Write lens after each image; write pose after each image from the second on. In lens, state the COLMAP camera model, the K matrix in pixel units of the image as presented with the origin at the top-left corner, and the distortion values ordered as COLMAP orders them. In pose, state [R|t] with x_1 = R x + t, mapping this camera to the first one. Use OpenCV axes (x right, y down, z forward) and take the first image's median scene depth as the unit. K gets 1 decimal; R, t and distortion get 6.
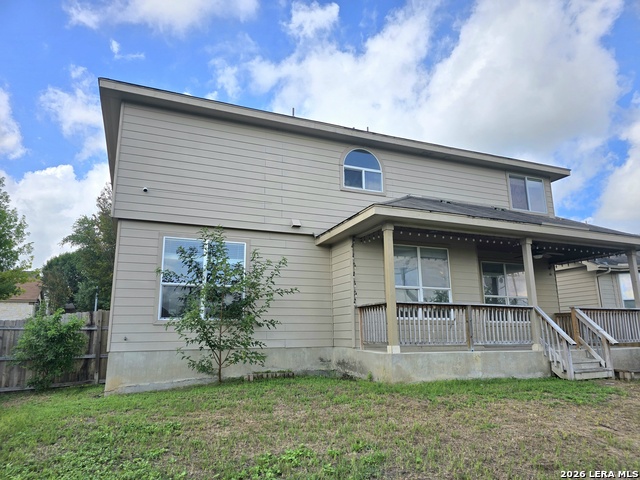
lens RADIAL K [[431.9, 0, 314.9], [0, 431.9, 245.8], [0, 0, 1]] dist [0.058501, -0.043574]
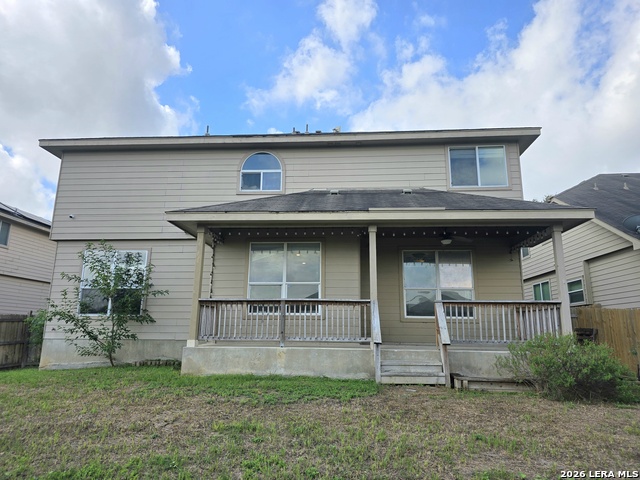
lens RADIAL K [[431.9, 0, 319.1], [0, 431.9, 237.7], [0, 0, 1]] dist [0.058501, -0.043574]
pose [[0.889397, -0.076294, -0.450725, 0.827045], [0.074558, 0.996982, -0.021637, 0.019706], [0.451015, -0.014361, 0.892401, 0.149353]]
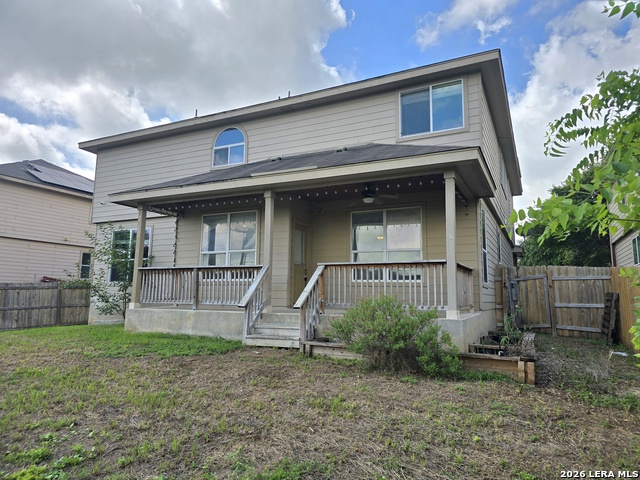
lens RADIAL K [[431.9, 0, 320.6], [0, 431.9, 240.2], [0, 0, 1]] dist [0.058501, -0.043574]
pose [[0.651609, -0.077823, -0.754552, 1.280711], [0.135898, 0.990606, 0.015188, 0.088804], [0.746282, -0.112439, 0.656065, 0.502978]]
